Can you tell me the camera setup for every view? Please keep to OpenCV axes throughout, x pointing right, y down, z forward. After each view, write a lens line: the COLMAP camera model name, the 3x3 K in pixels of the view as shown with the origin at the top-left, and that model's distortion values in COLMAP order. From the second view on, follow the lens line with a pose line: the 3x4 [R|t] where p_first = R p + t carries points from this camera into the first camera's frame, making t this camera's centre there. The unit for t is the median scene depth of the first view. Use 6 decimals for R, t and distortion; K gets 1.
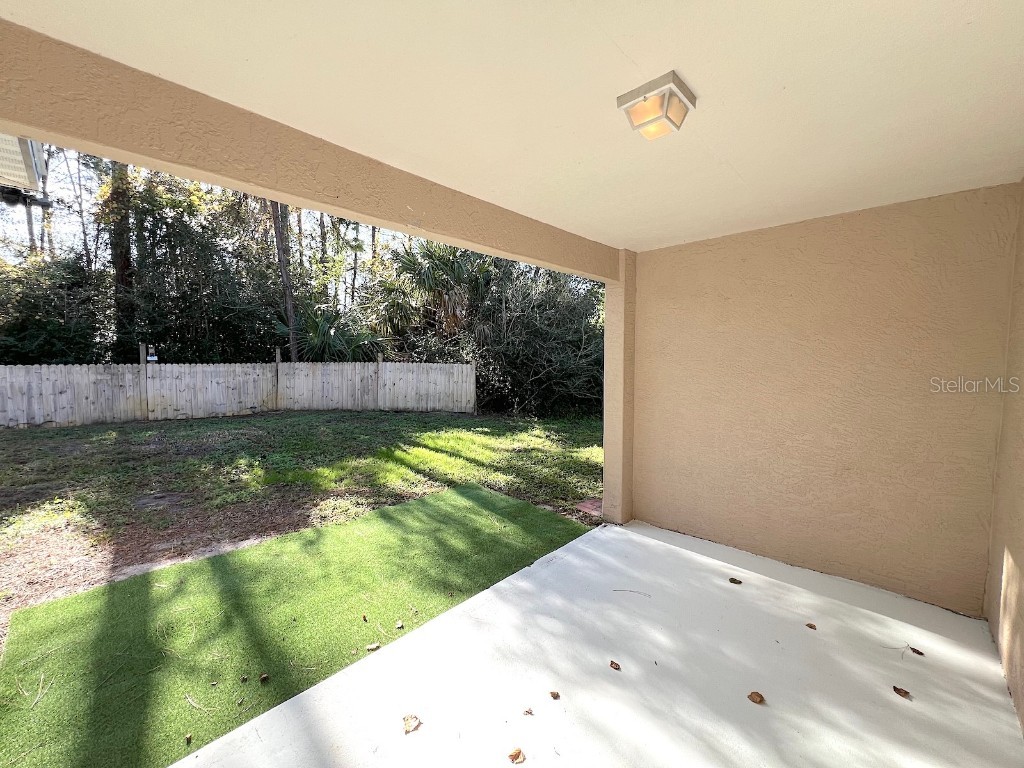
lens RADIAL K [[405.7, 0, 508.0], [0, 405.7, 384.5], [0, 0, 1]] dist [-0.004190, 0.001038]
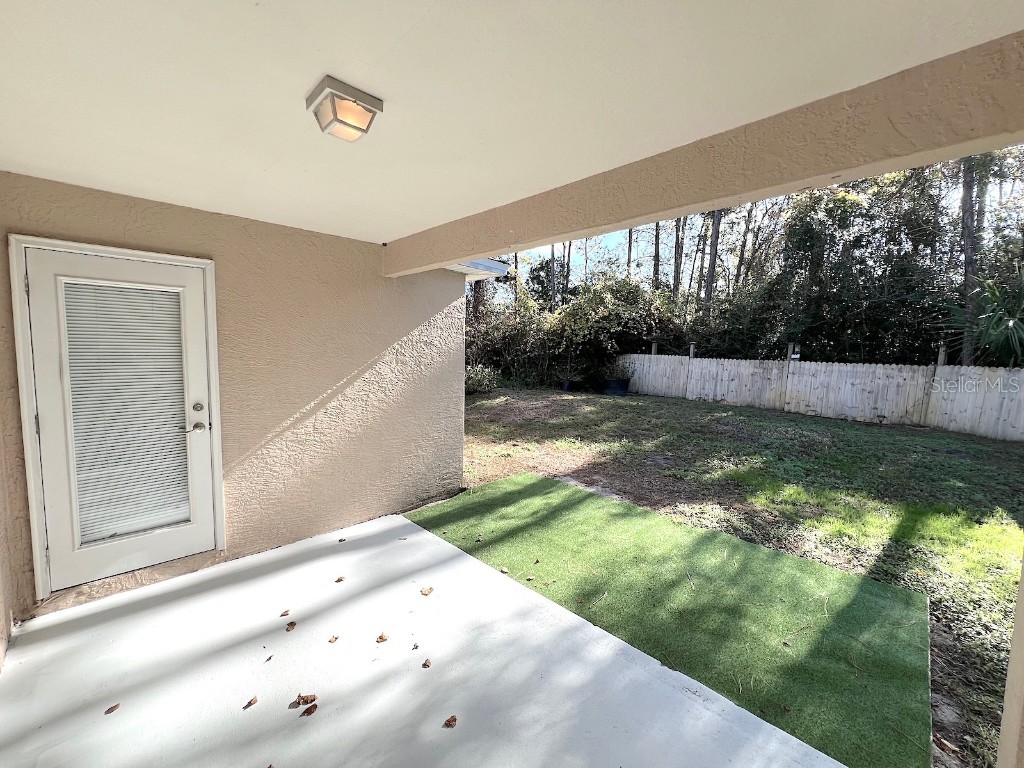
lens RADIAL K [[405.7, 0, 509.3], [0, 405.7, 383.6], [0, 0, 1]] dist [-0.004190, 0.001038]
pose [[-0.023069, 0.083398, -0.996249, 0.244965], [-0.083521, 0.992870, 0.085049, -0.019680], [0.996239, 0.085170, -0.015939, 0.253963]]
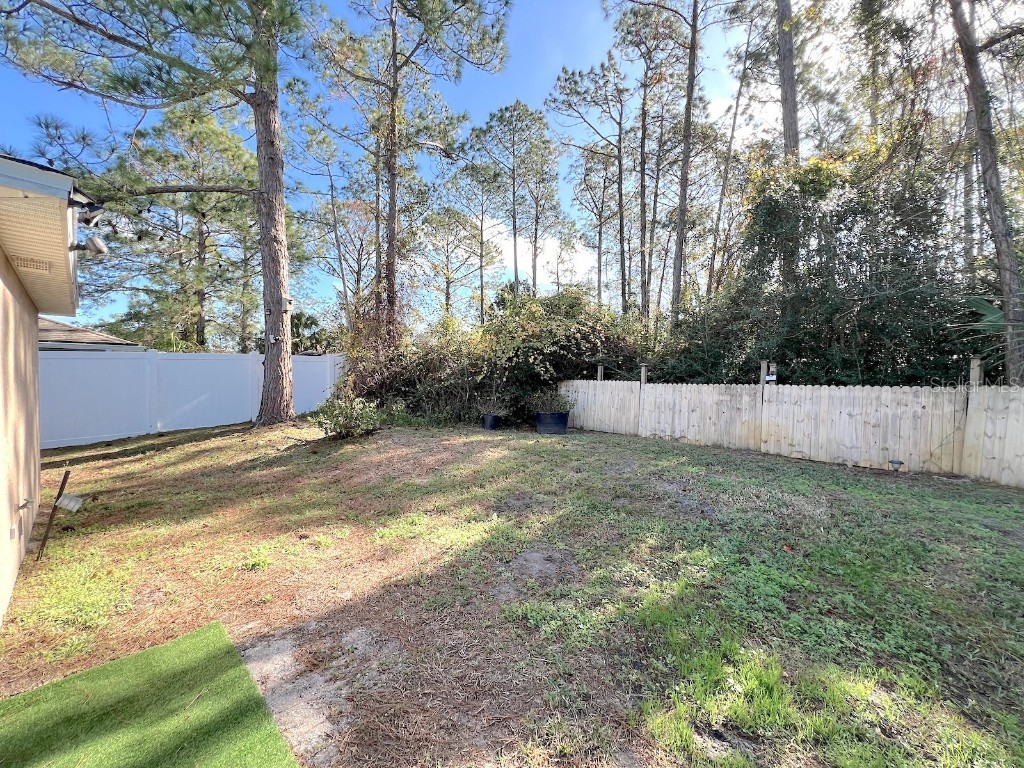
lens RADIAL K [[405.7, 0, 507.5], [0, 405.7, 385.8], [0, 0, 1]] dist [-0.004190, 0.001038]
pose [[-0.003853, 0.016156, -0.999862, -0.051532], [-0.063202, 0.997867, 0.016368, -0.028926], [0.997993, 0.063256, -0.002824, 0.475461]]
